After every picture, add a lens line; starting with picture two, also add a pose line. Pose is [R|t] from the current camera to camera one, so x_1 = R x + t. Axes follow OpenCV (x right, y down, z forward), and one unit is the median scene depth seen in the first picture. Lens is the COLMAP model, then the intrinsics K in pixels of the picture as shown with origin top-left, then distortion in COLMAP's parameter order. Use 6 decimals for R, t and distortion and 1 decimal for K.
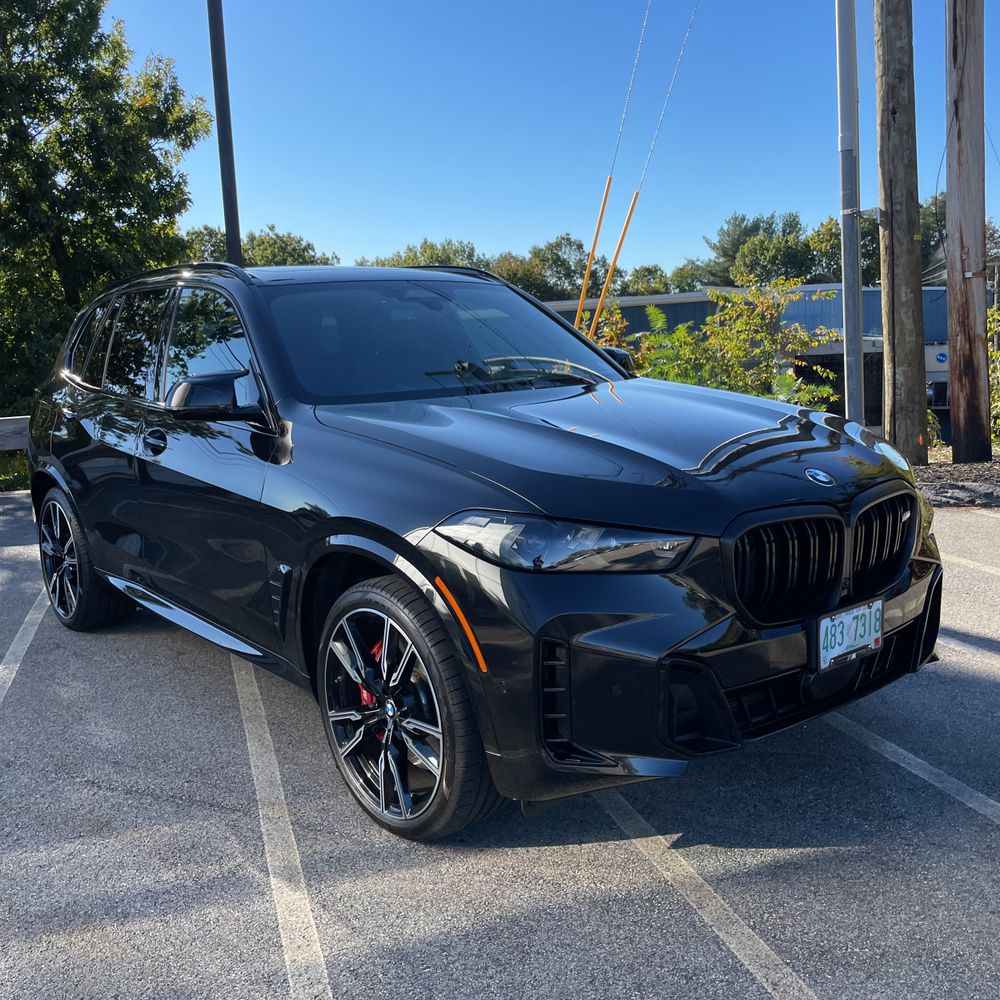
lens RADIAL K [[1013.5, 0, 506.4], [0, 1013.5, 513.0], [0, 0, 1]] dist [0.082948, -0.114953]
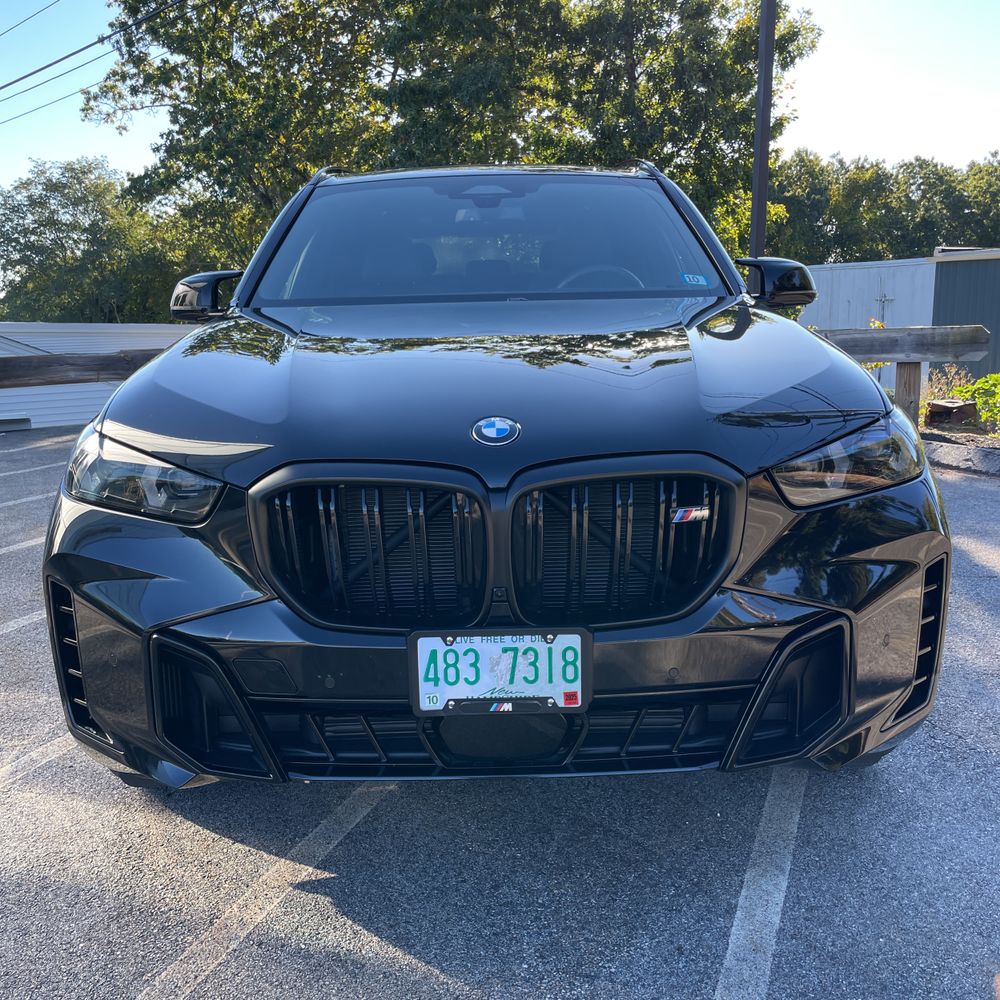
lens RADIAL K [[1011.1, 0, 495.1], [0, 1011.1, 514.2], [0, 0, 1]] dist [0.093655, -0.136334]
pose [[0.783460, 0.152805, -0.602363, 0.692805], [-0.118238, 0.988245, 0.096907, -0.042915], [0.610090, -0.004701, 0.792318, 0.474308]]
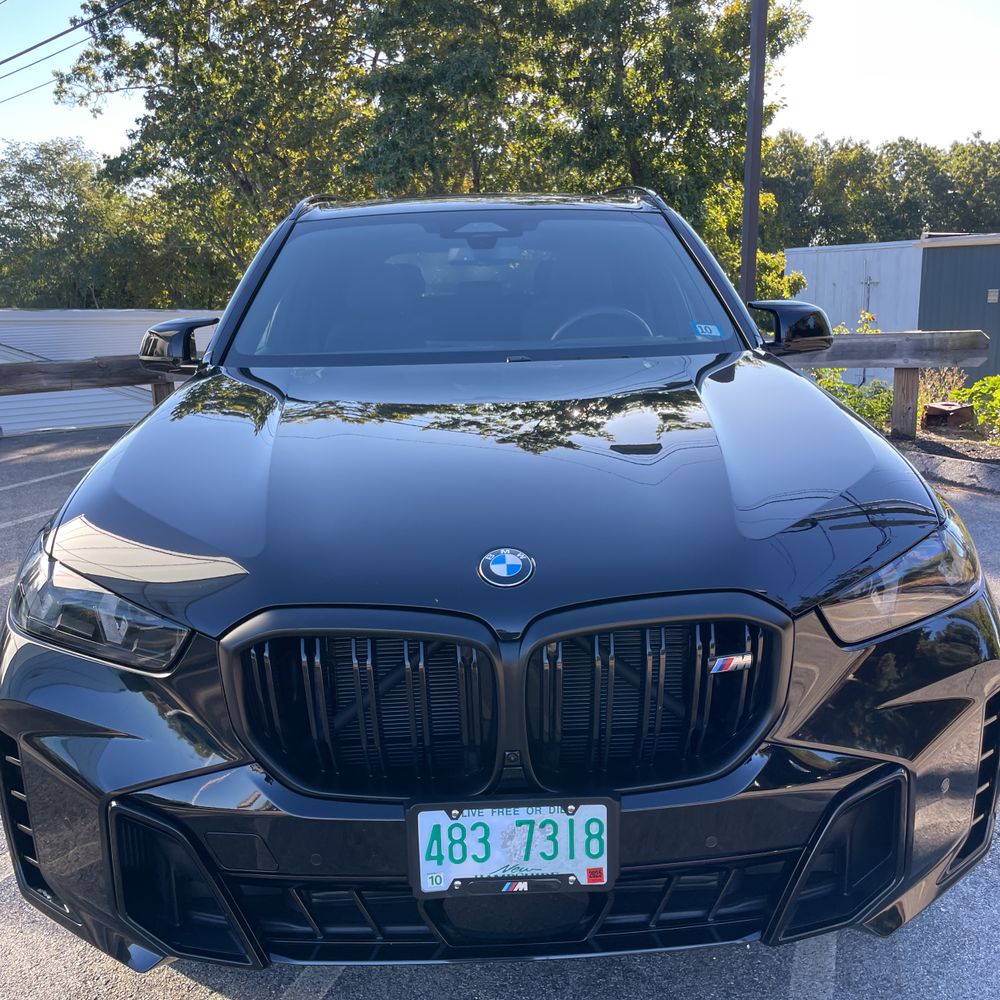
lens RADIAL K [[1013.5, 0, 506.4], [0, 1013.5, 513.0], [0, 0, 1]] dist [0.082948, -0.114953]
pose [[0.799091, 0.156057, -0.580603, 0.618609], [-0.112117, 0.987464, 0.111108, -0.124186], [0.590664, -0.023690, 0.806570, 0.533289]]
